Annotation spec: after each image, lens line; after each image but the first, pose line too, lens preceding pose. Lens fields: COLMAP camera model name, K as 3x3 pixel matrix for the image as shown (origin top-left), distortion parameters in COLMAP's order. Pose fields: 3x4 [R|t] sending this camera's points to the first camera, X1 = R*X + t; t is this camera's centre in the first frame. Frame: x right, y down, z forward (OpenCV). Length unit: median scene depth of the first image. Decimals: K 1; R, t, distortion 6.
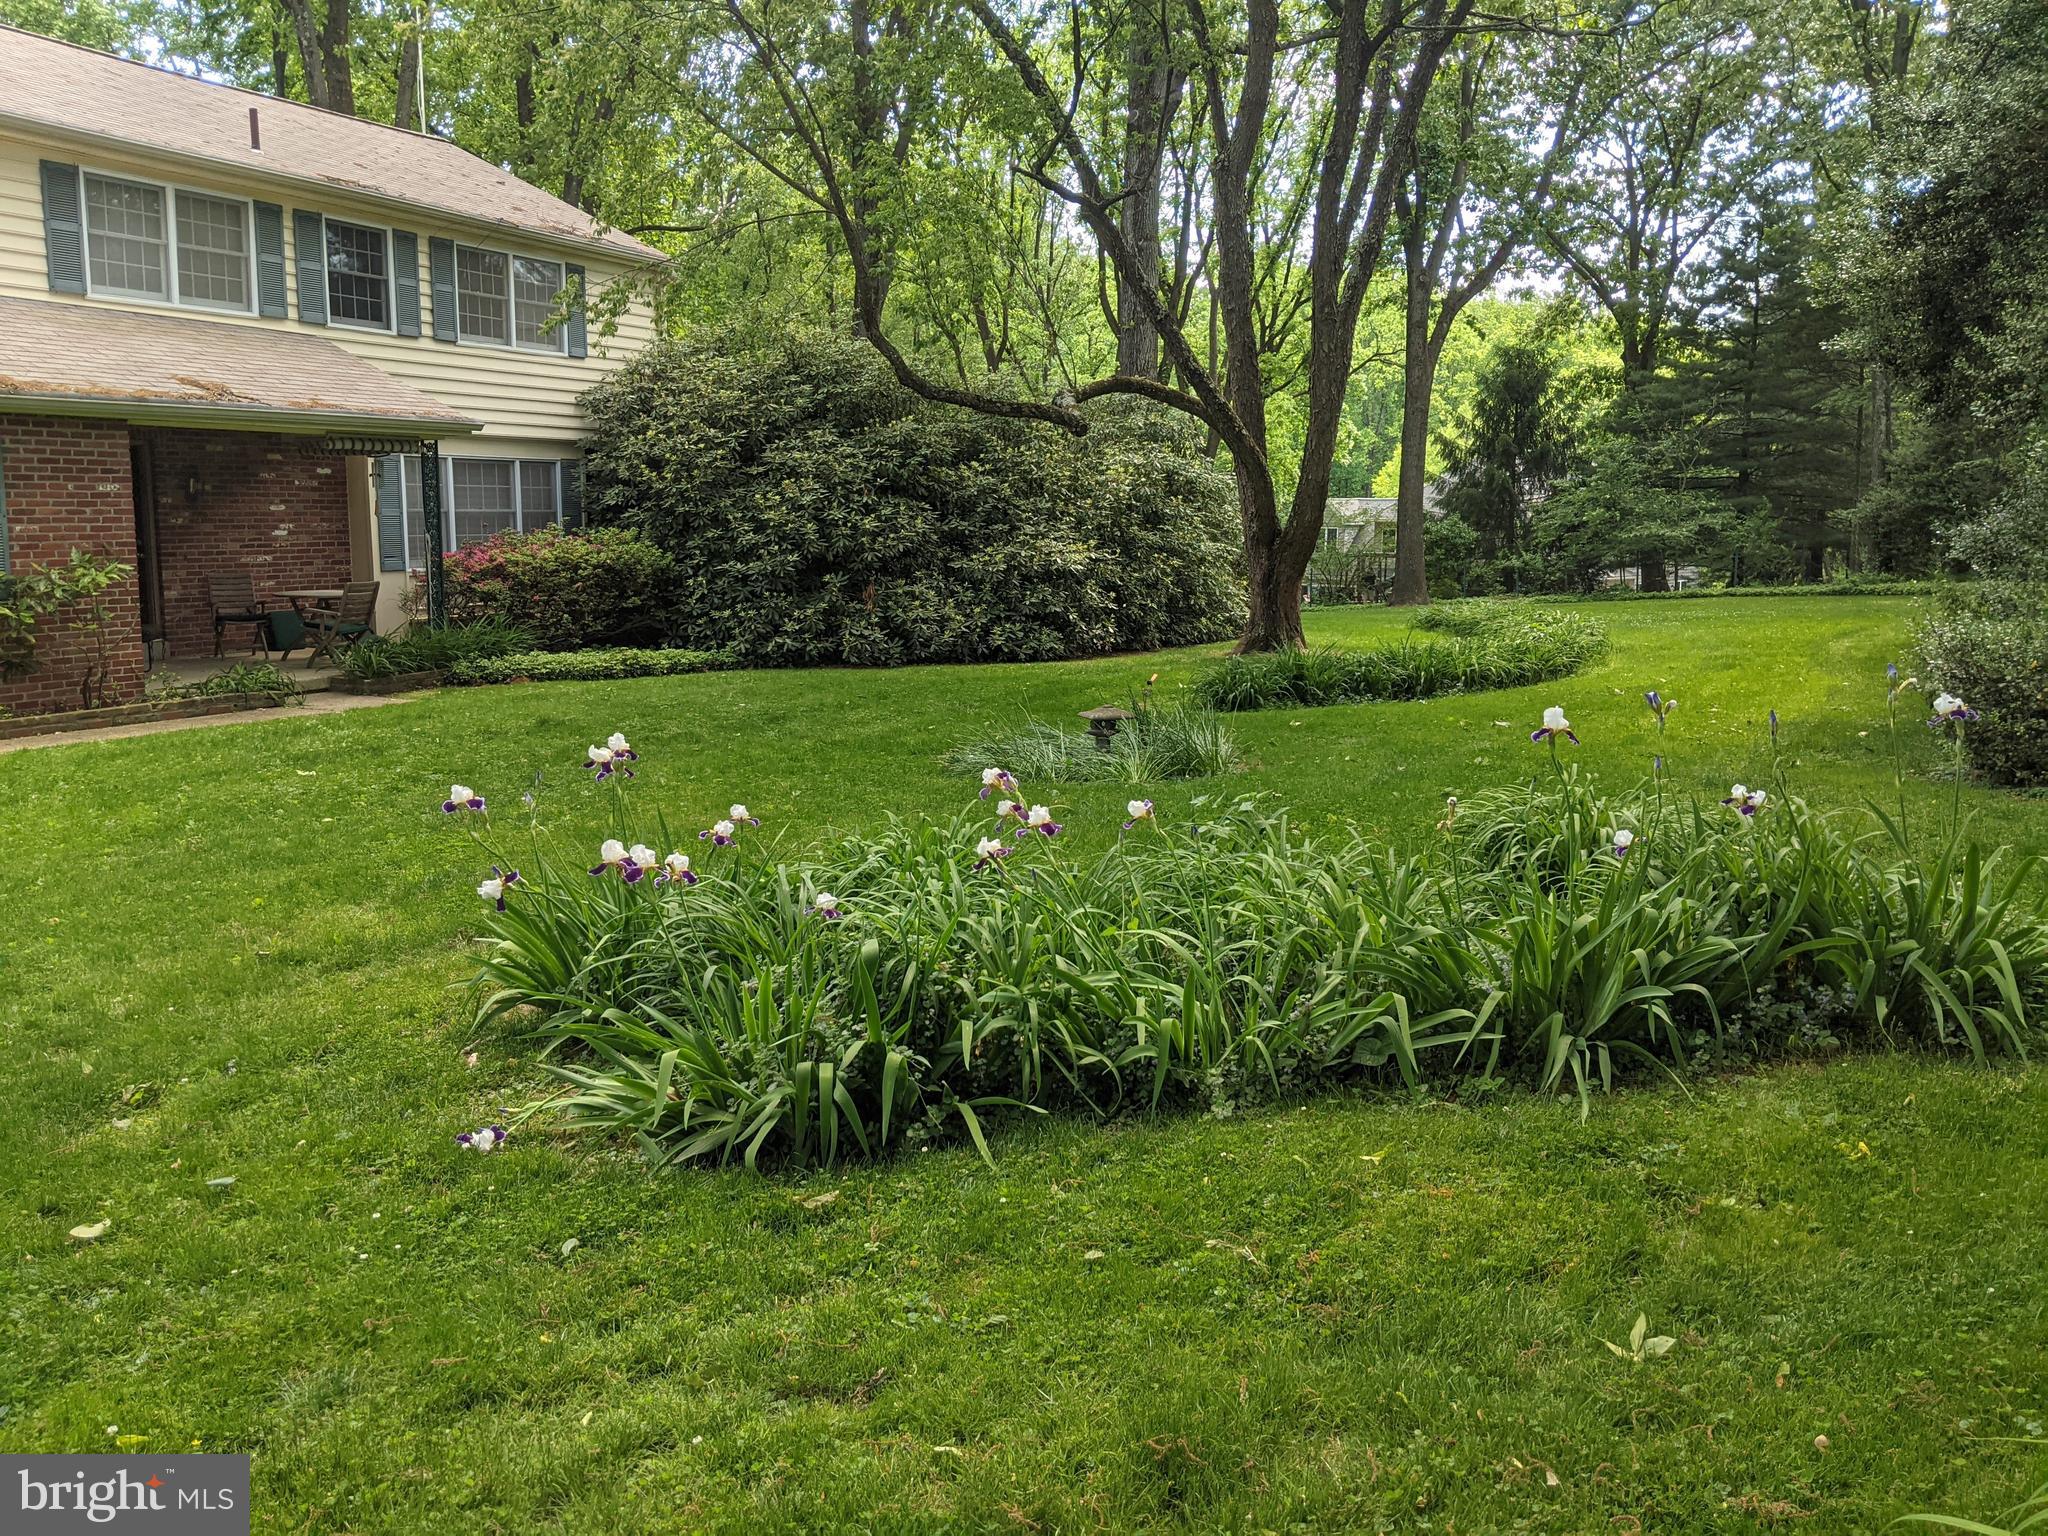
lens RADIAL K [[1611.8, 0, 1026.0], [0, 1611.8, 754.8], [0, 0, 1]] dist [0.073854, -0.126793]
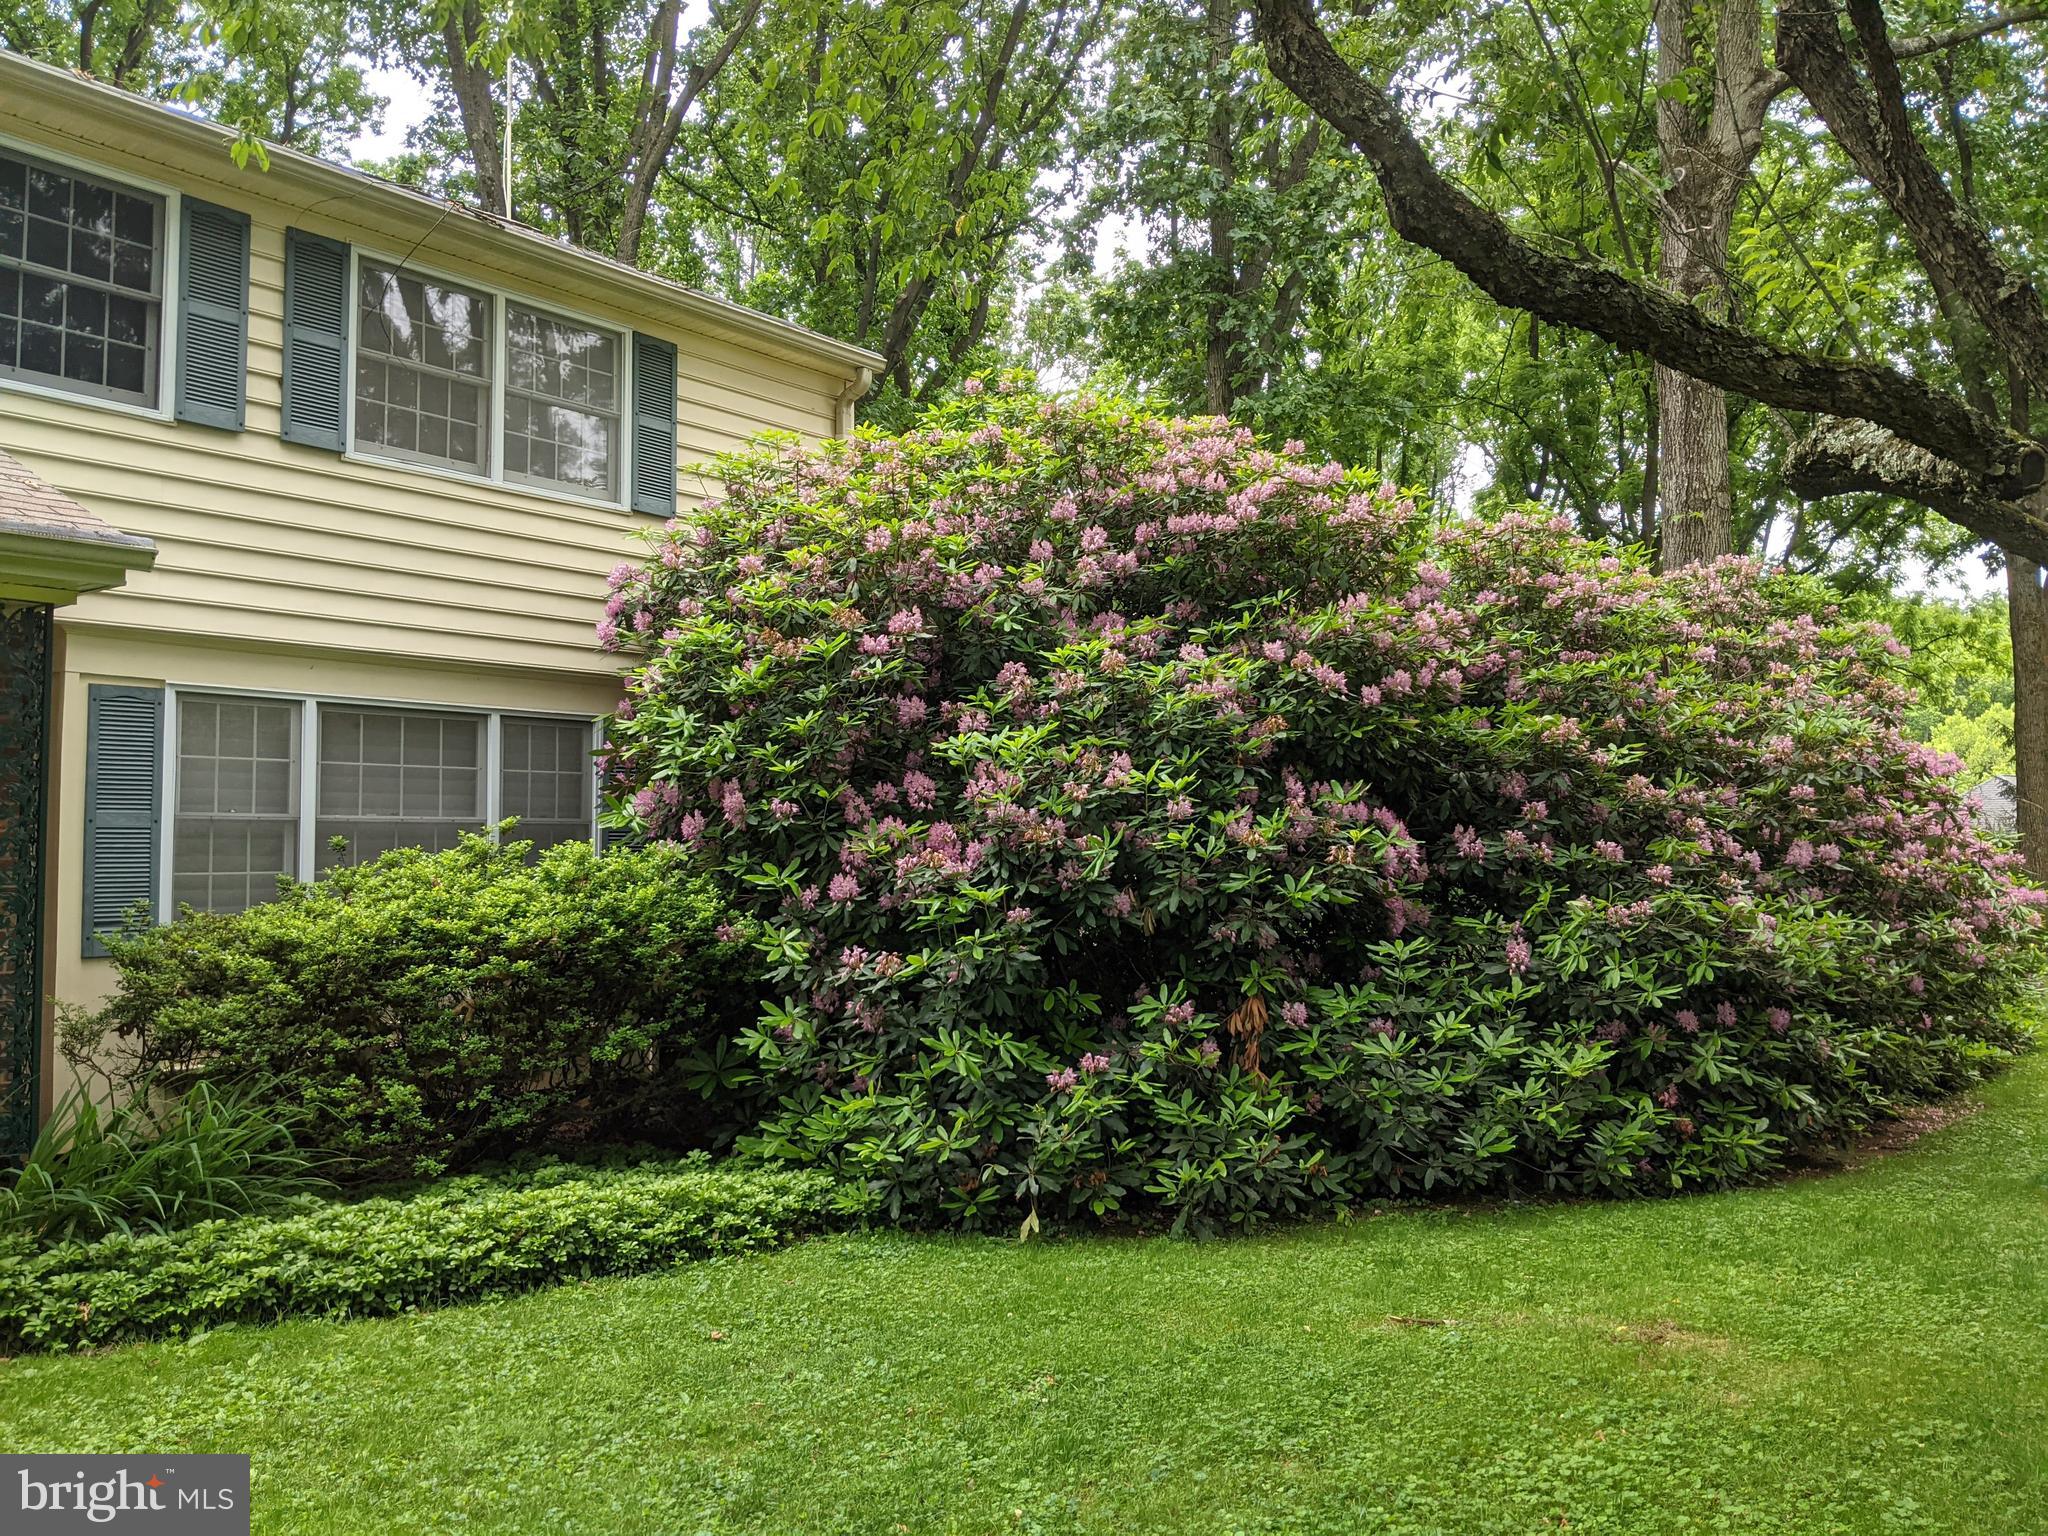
lens RADIAL K [[1611.8, 0, 1026.0], [0, 1611.8, 754.8], [0, 0, 1]] dist [0.073854, -0.126793]
pose [[0.975965, -0.029005, -0.215989, -0.083176], [-0.017858, 0.977125, -0.211913, -0.097583], [0.217195, 0.210677, 0.953122, 0.787878]]
